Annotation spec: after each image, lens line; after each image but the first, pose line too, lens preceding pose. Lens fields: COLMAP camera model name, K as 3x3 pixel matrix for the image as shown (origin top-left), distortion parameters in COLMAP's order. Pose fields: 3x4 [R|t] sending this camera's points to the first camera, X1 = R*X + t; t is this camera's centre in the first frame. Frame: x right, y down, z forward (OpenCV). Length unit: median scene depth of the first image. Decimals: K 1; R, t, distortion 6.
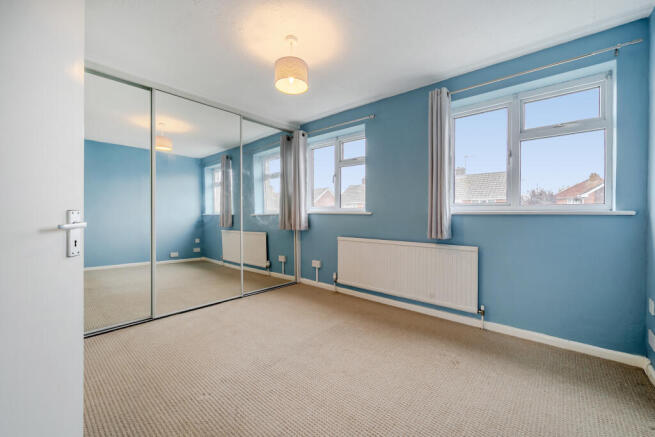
lens RADIAL K [[250.8, 0, 383.7], [0, 250.8, 219.9], [0, 0, 1]] dist [0.000153, -0.000001]
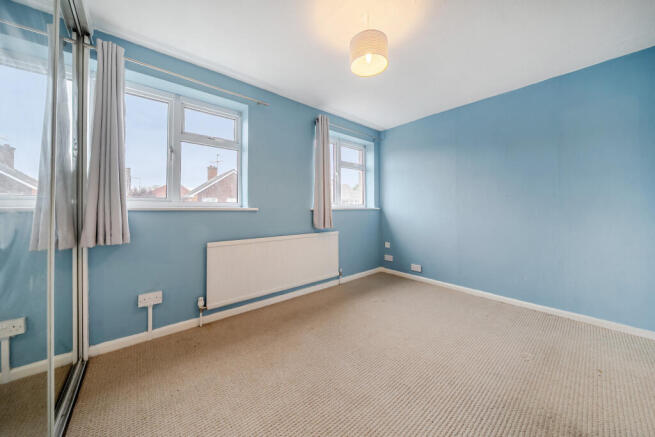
lens RADIAL K [[231.0, 0, 328.2], [0, 231.0, 206.9], [0, 0, 1]] dist [-0.000339, -0.000010]
pose [[0.249839, 0.008212, 0.968253, -0.710919], [0.028100, 0.999481, -0.015727, -0.013059], [-0.967880, 0.031137, 0.249479, 0.503632]]
